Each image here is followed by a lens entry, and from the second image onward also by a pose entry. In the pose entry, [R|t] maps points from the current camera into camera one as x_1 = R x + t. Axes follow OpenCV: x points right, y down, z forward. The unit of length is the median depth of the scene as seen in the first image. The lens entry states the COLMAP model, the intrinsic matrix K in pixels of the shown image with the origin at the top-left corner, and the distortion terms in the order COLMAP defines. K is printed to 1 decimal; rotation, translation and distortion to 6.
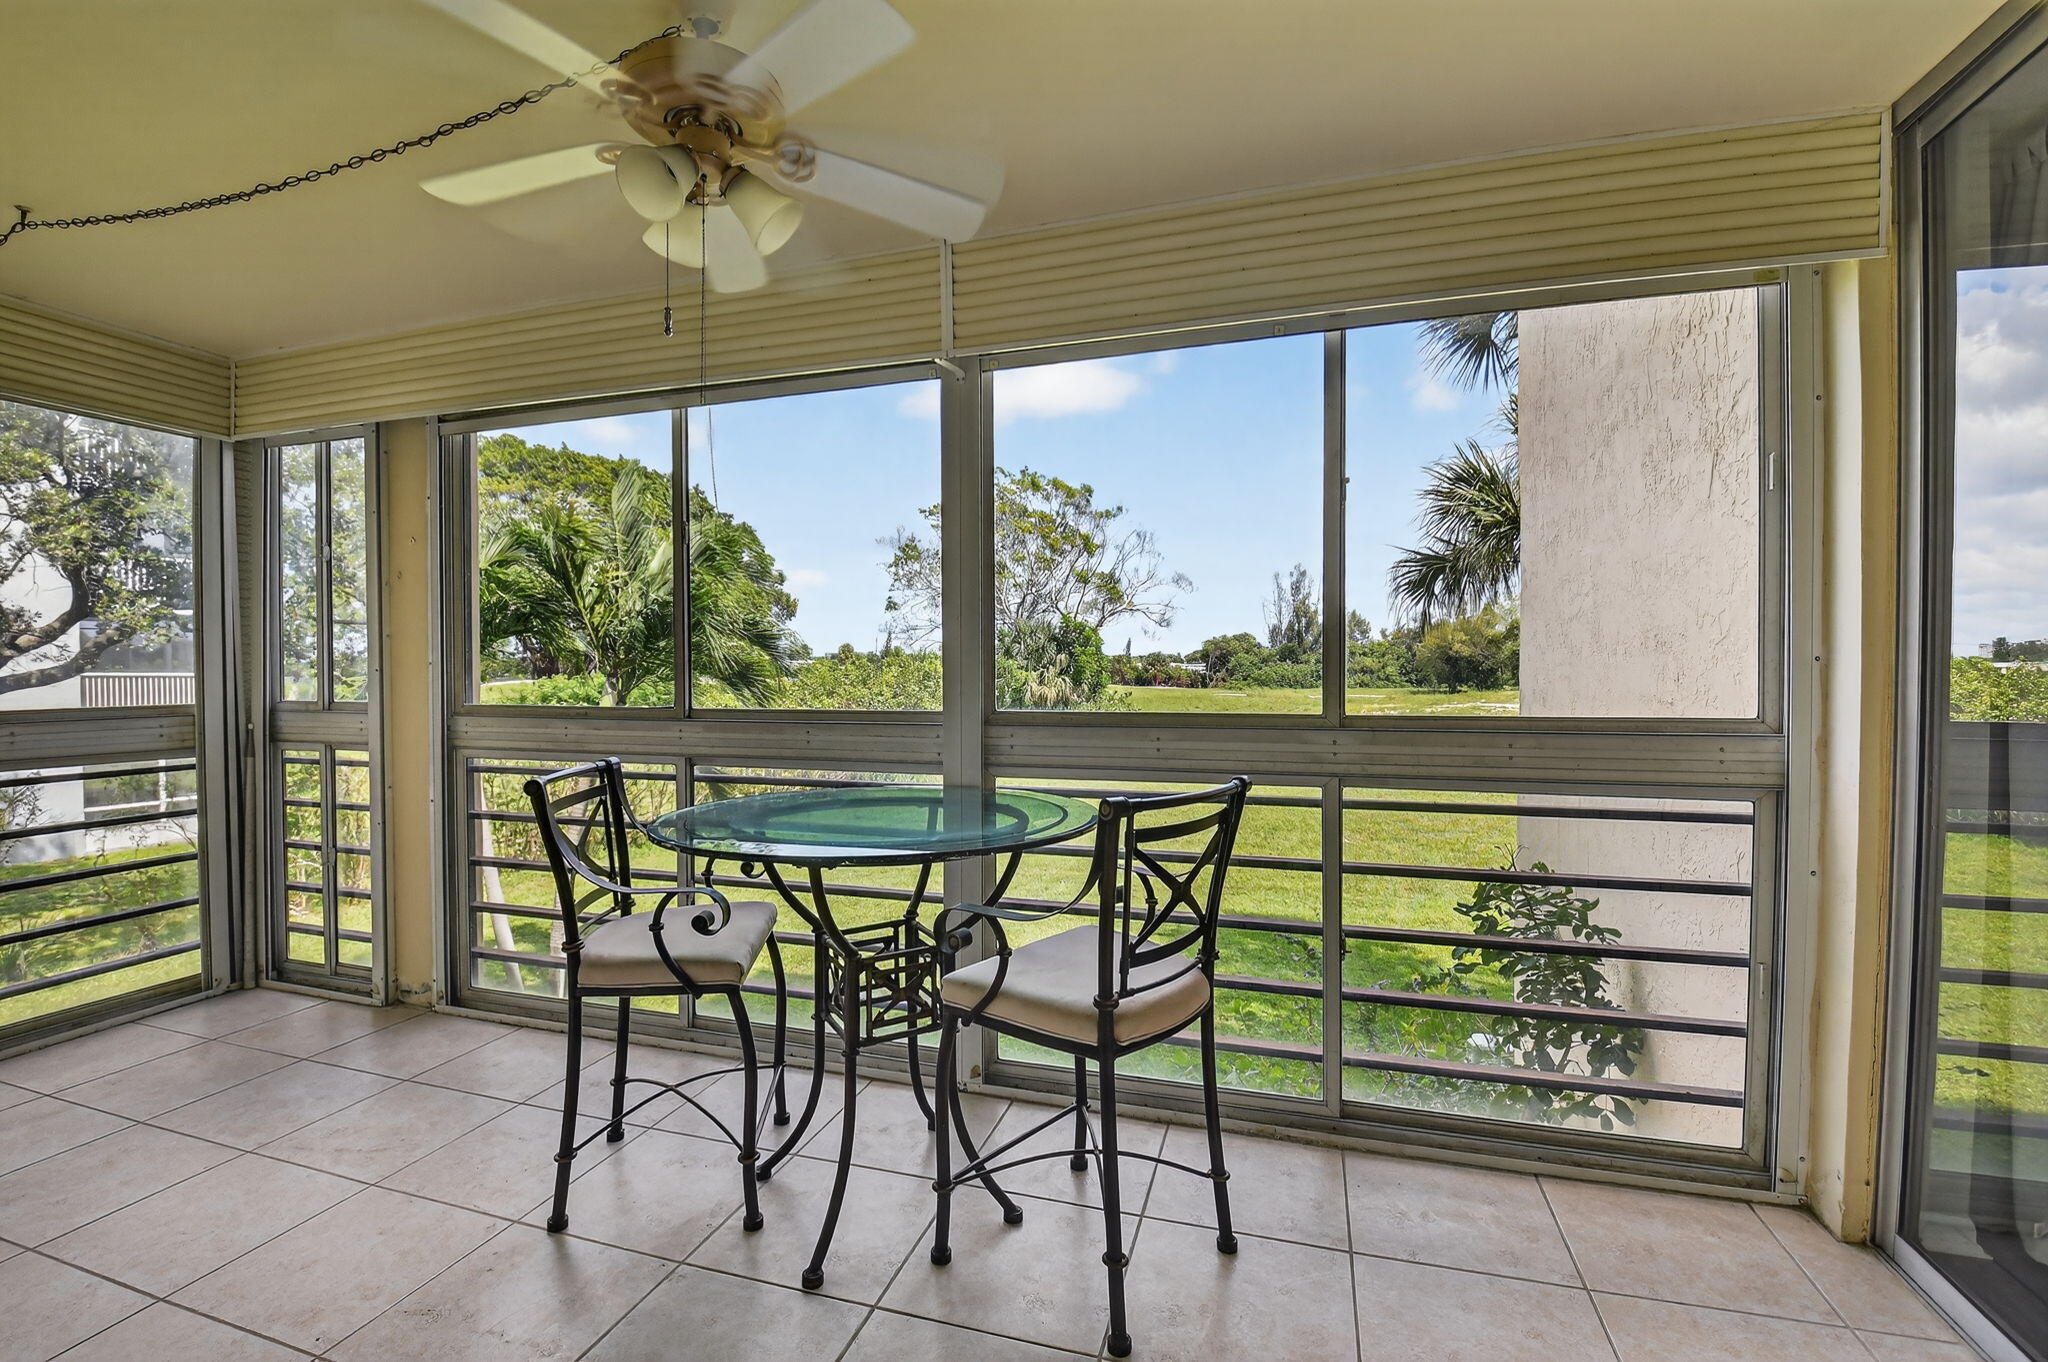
lens RADIAL K [[930.9, 0, 1024.1], [0, 930.9, 650.7], [0, 0, 1]] dist [0.013149, -0.022957]
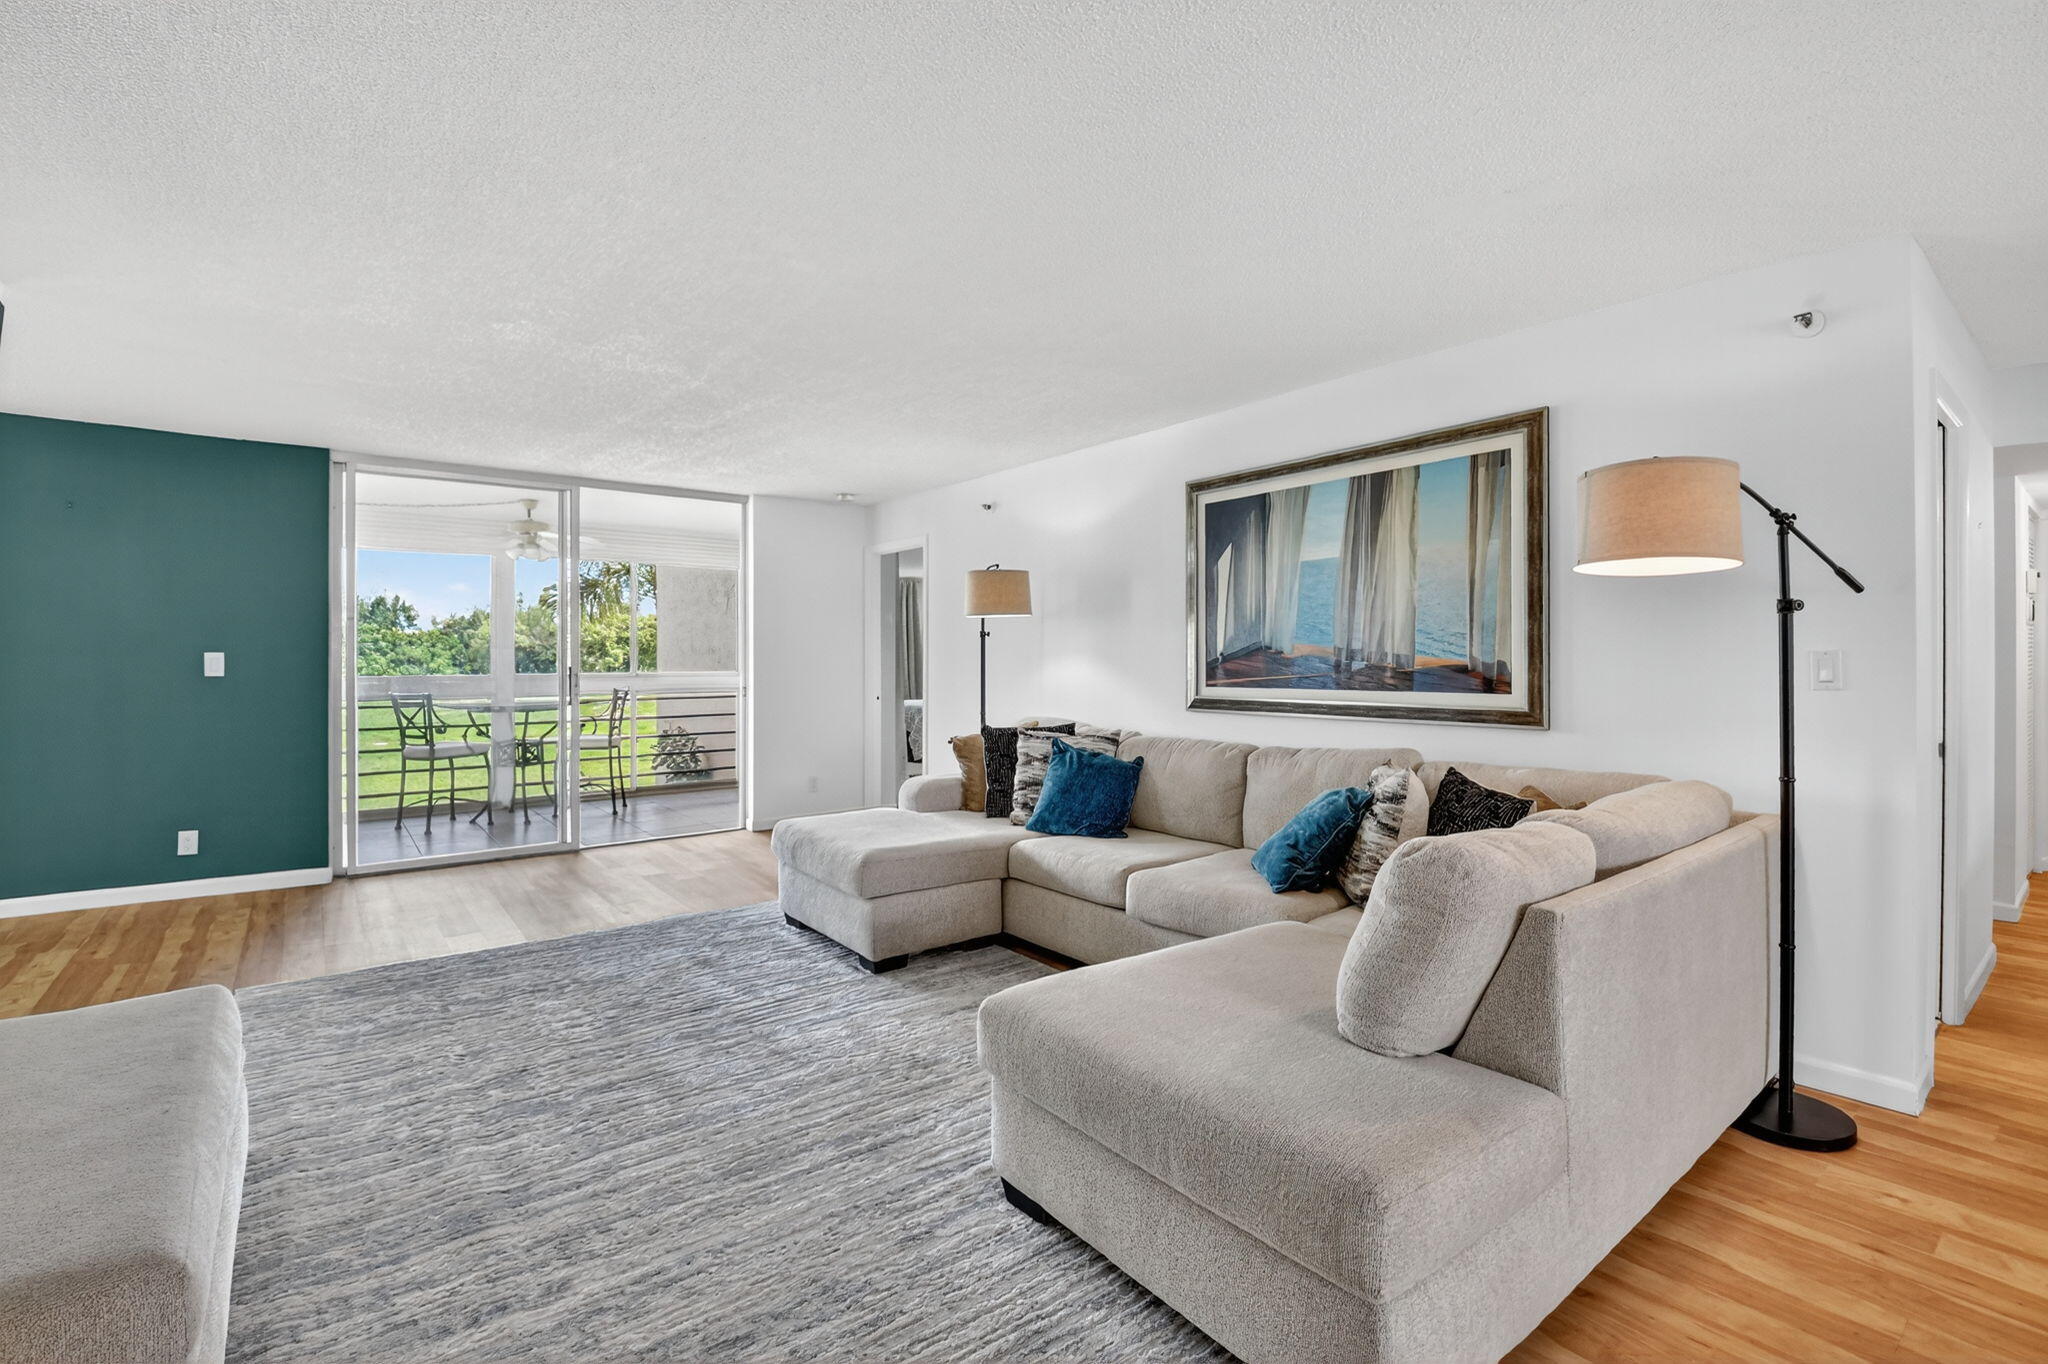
lens RADIAL K [[930.9, 0, 1024.1], [0, 930.9, 651.7], [0, 0, 1]] dist [0.013149, -0.022957]
pose [[0.581790, 0.000695, 0.813339, -1.242338], [-0.010730, 0.999919, 0.006821, -0.032438], [-0.813268, -0.012695, 0.581750, -1.640074]]
